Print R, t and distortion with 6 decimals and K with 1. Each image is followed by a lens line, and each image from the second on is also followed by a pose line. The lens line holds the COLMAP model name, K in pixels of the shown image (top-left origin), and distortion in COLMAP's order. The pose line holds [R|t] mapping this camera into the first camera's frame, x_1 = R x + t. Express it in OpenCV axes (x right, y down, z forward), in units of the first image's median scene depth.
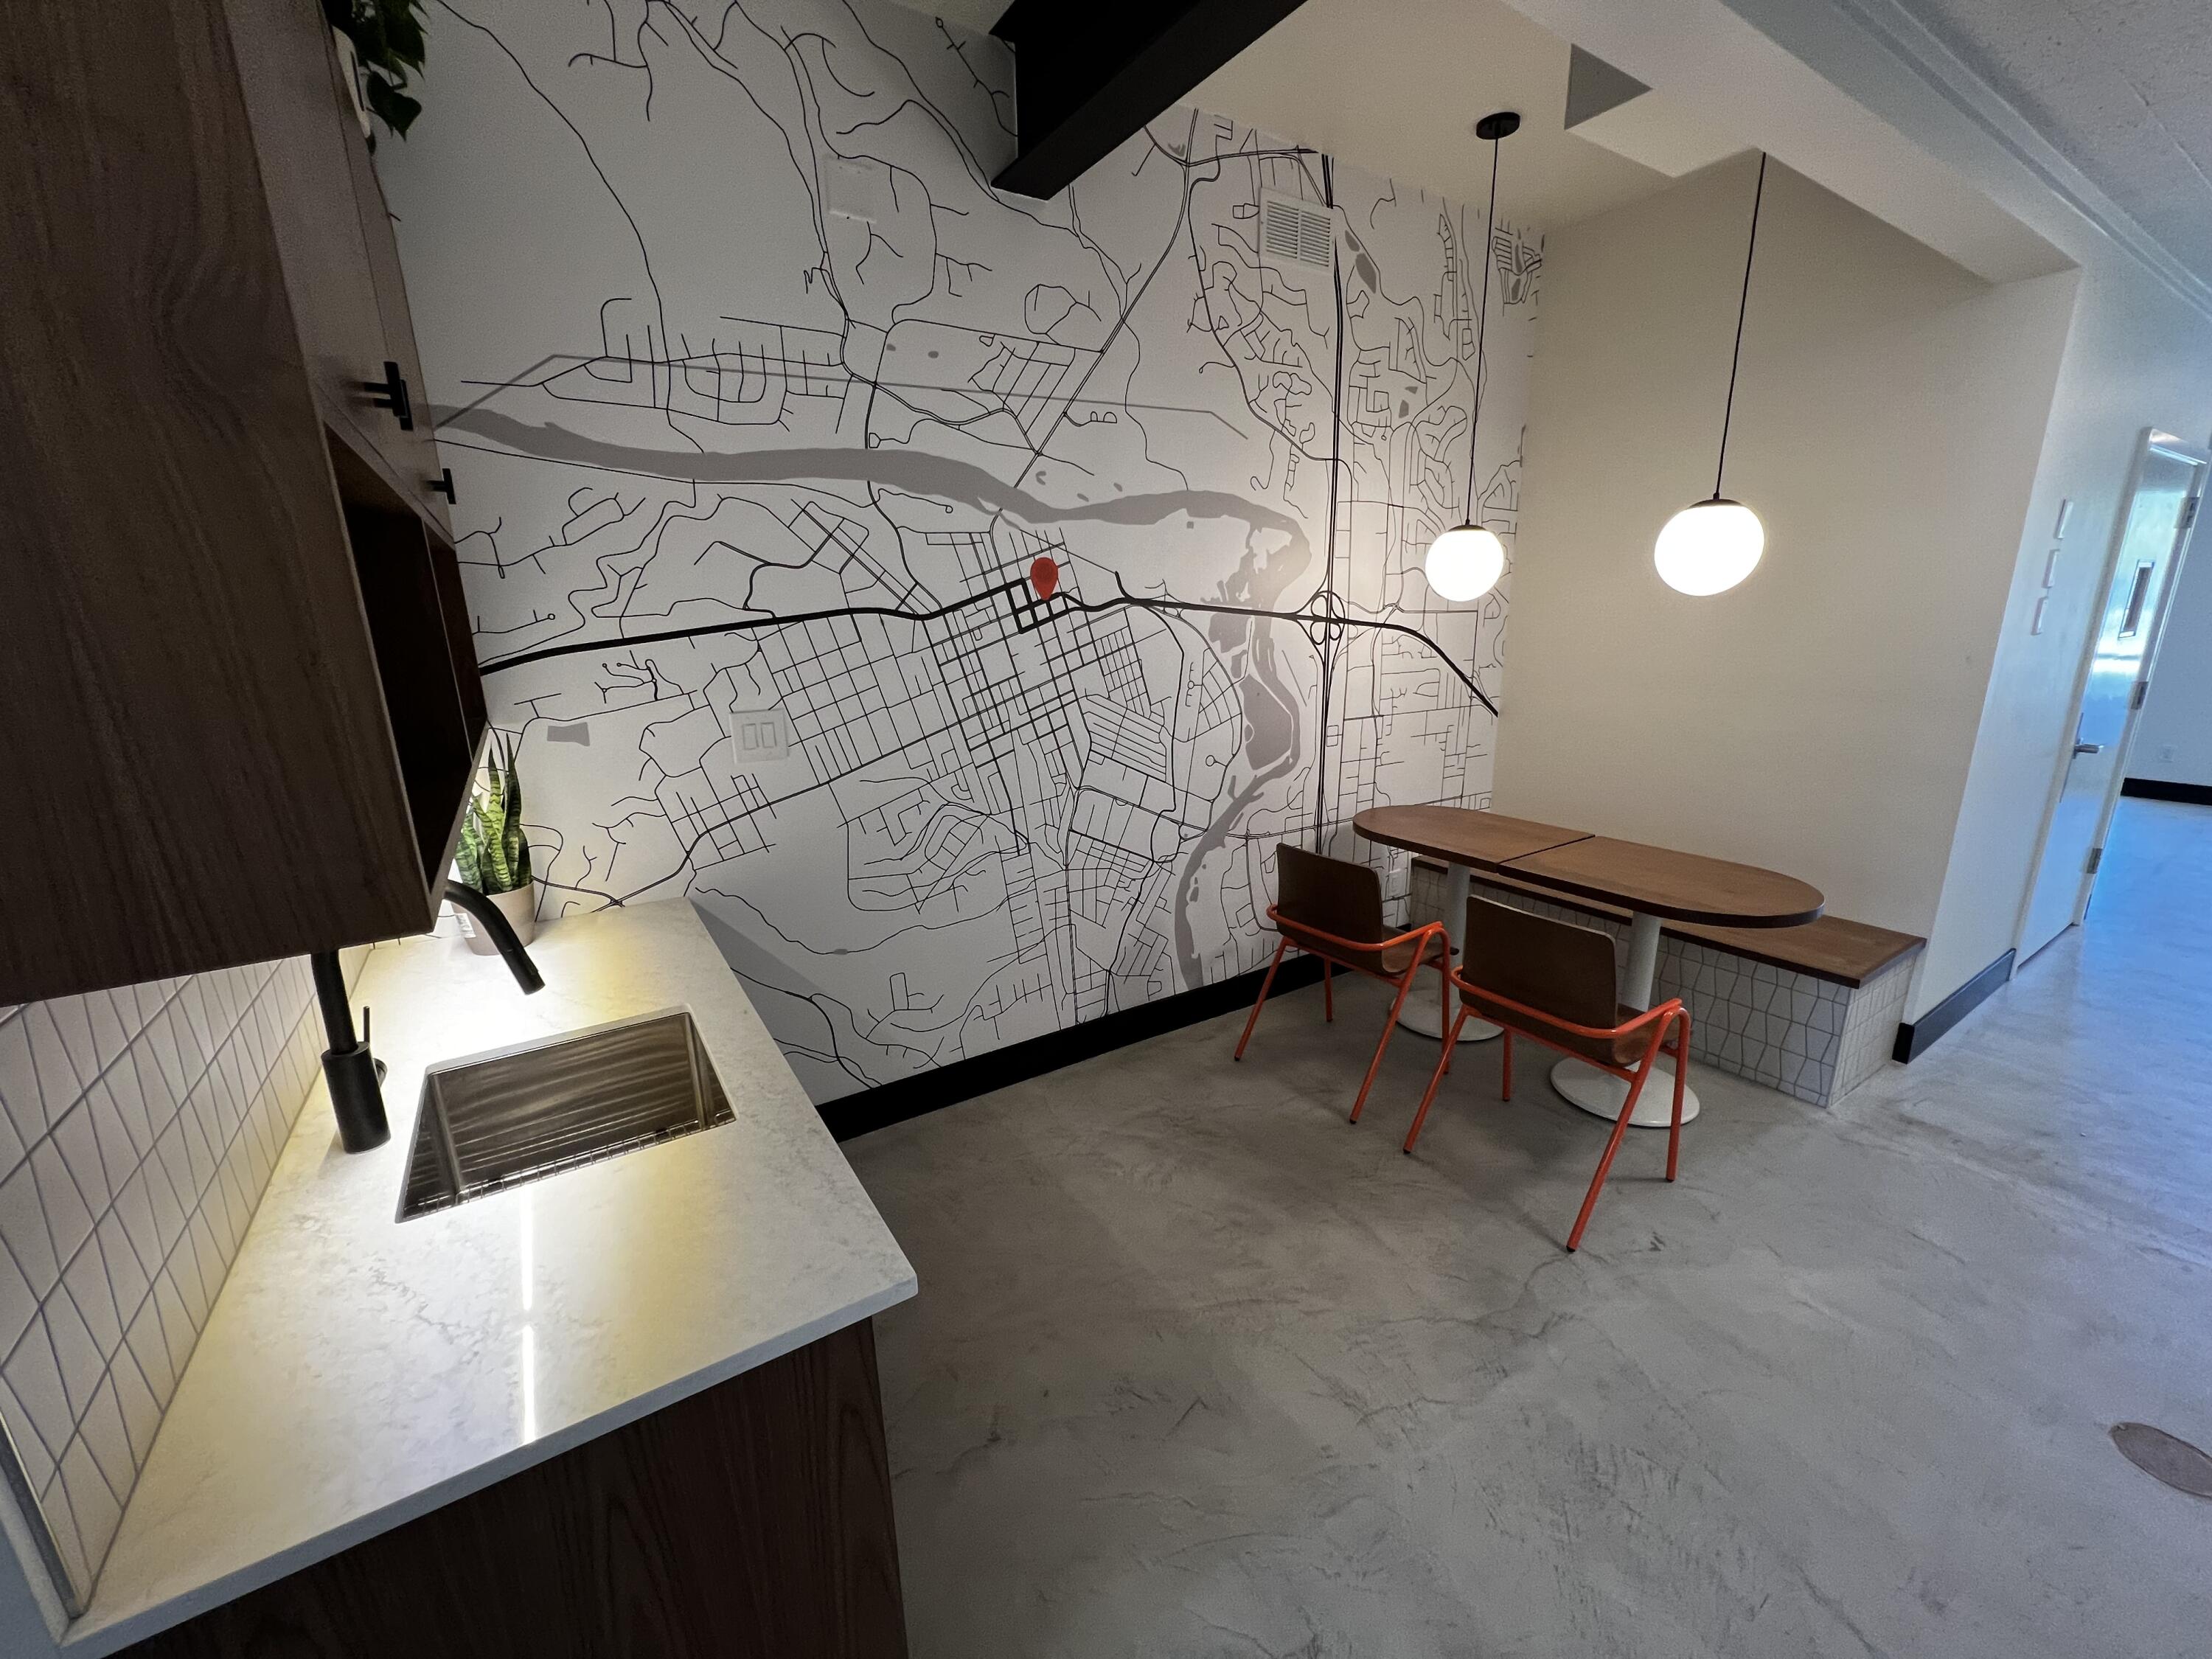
lens RADIAL K [[883.6, 0, 1104.3], [0, 883.6, 829.4], [0, 0, 1]] dist [-0.000514, 0.000574]
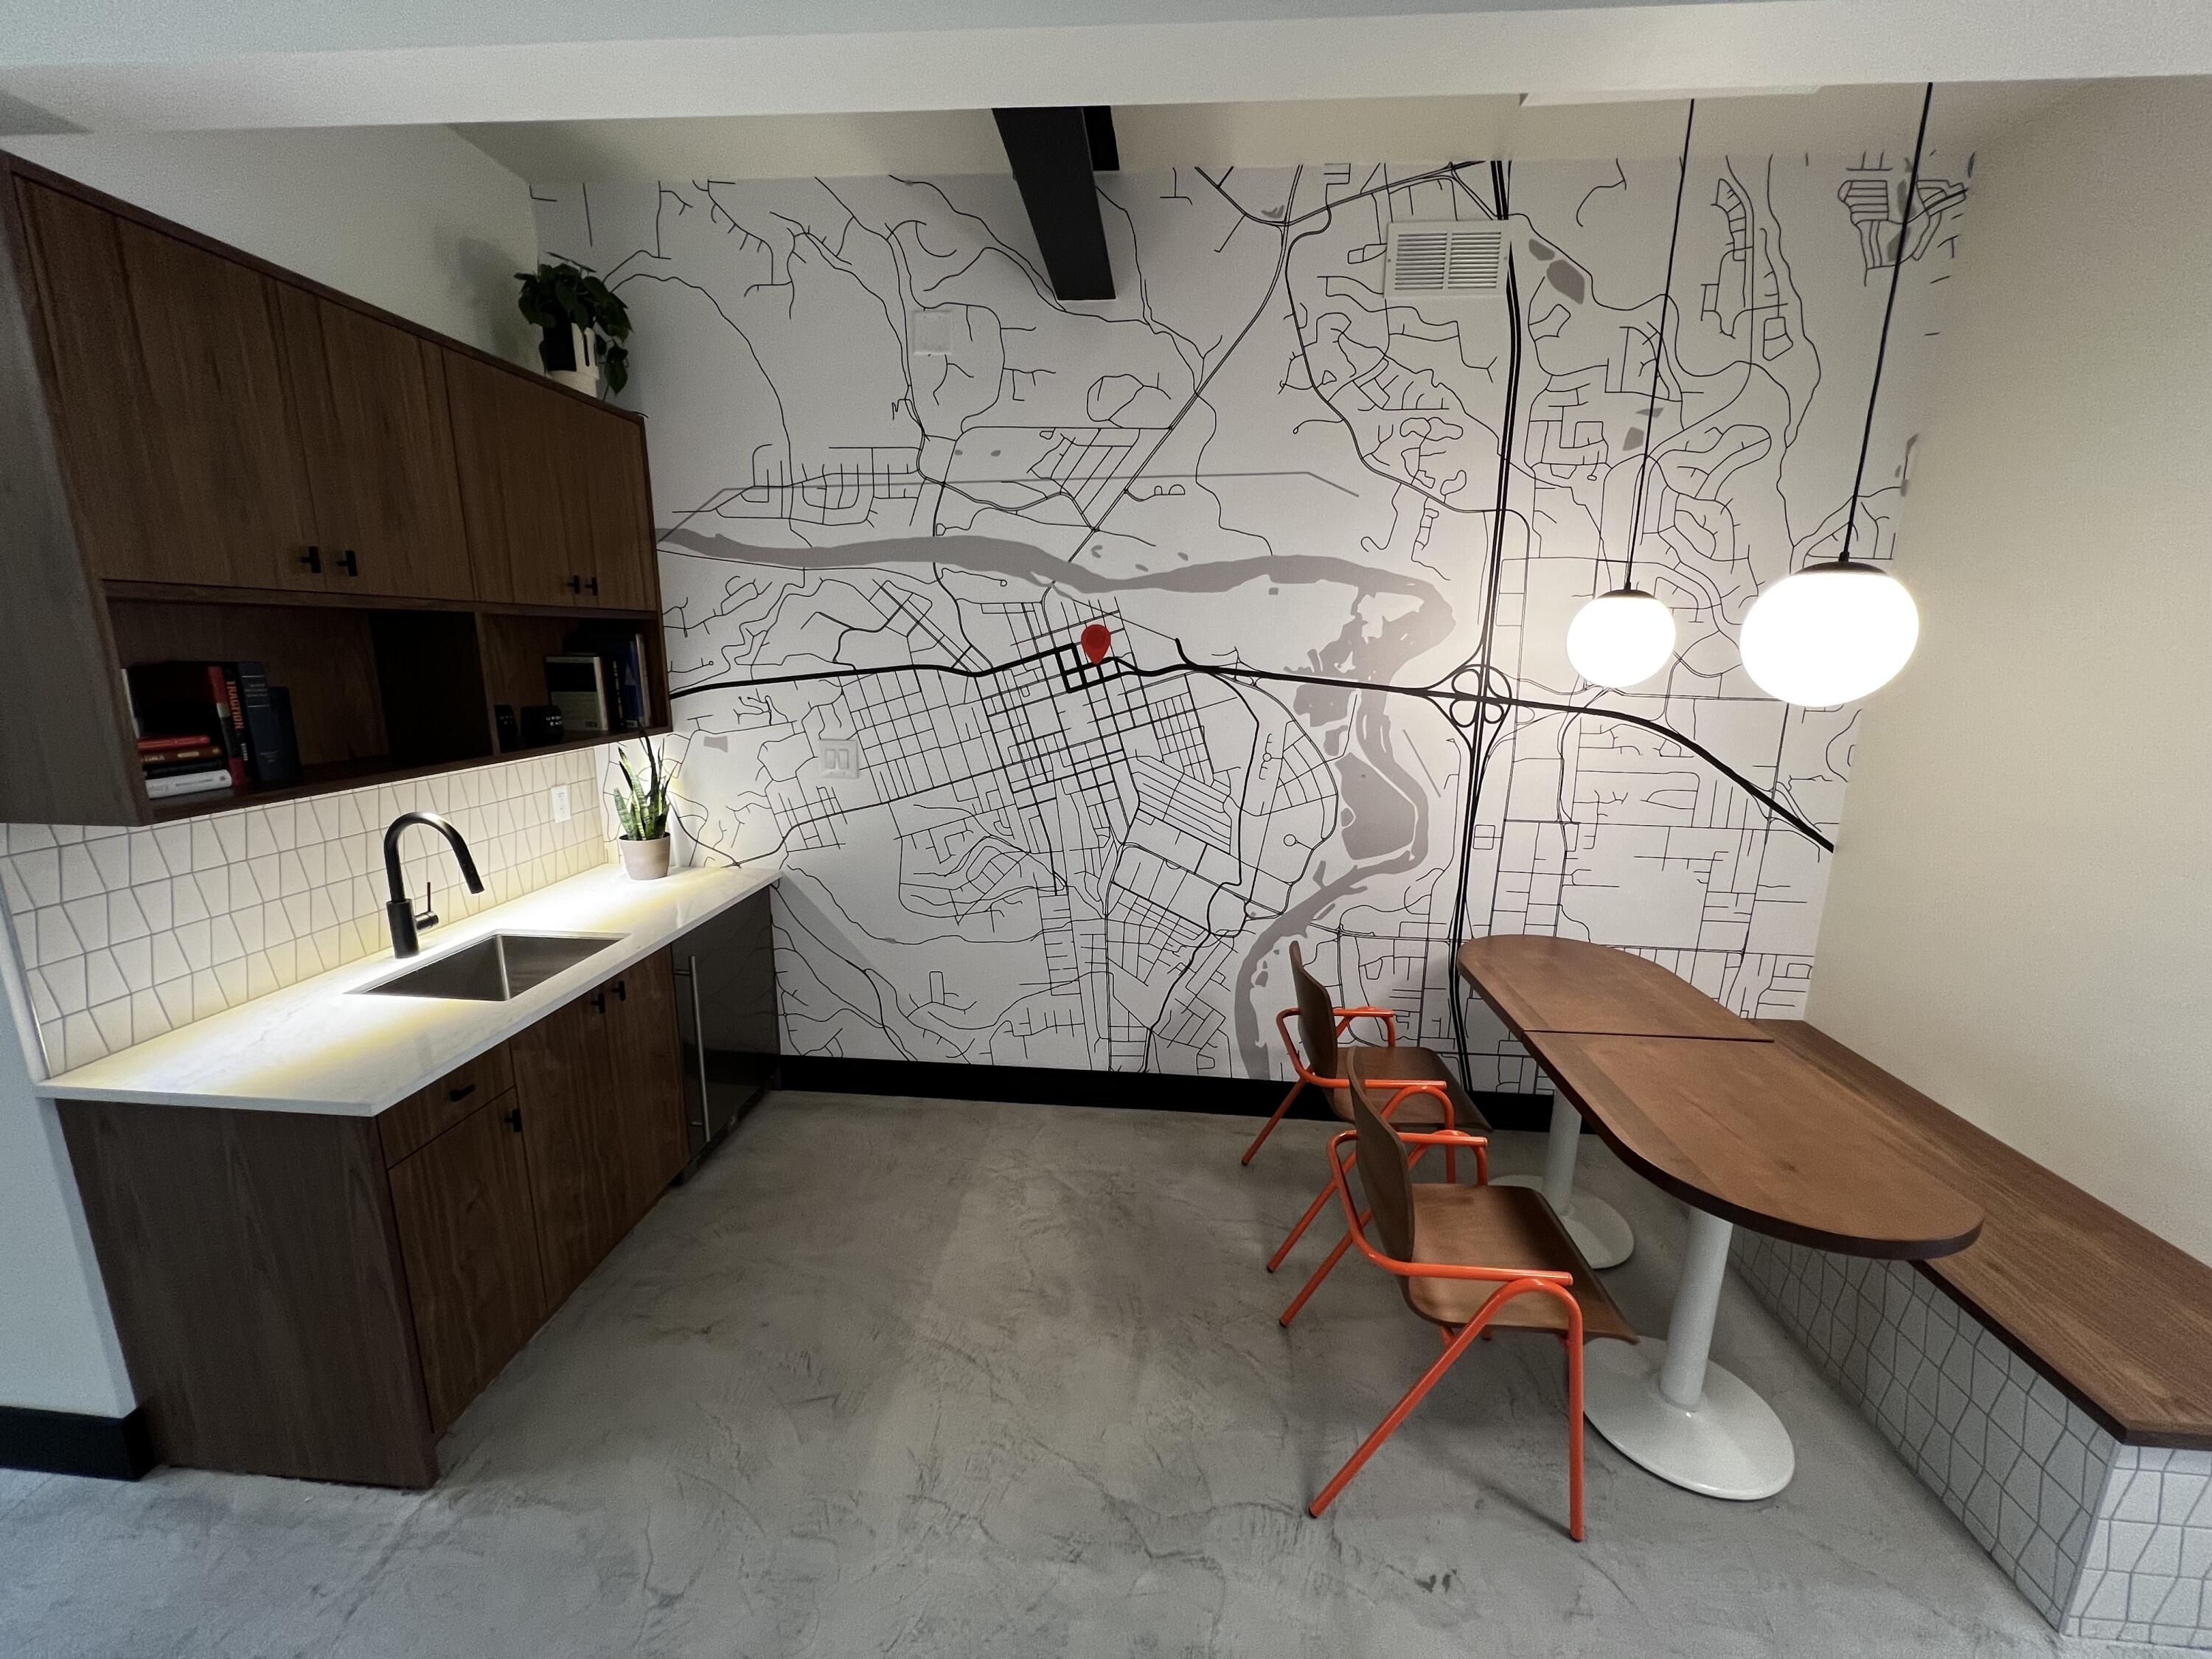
lens RADIAL K [[883.6, 0, 1104.9], [0, 883.6, 830.3], [0, 0, 1]] dist [-0.000514, 0.000574]
pose [[0.793711, 0.158104, -0.587389, 0.596614], [-0.178799, 0.983613, 0.023149, -0.087754], [0.581424, 0.086651, 0.808973, 0.159774]]
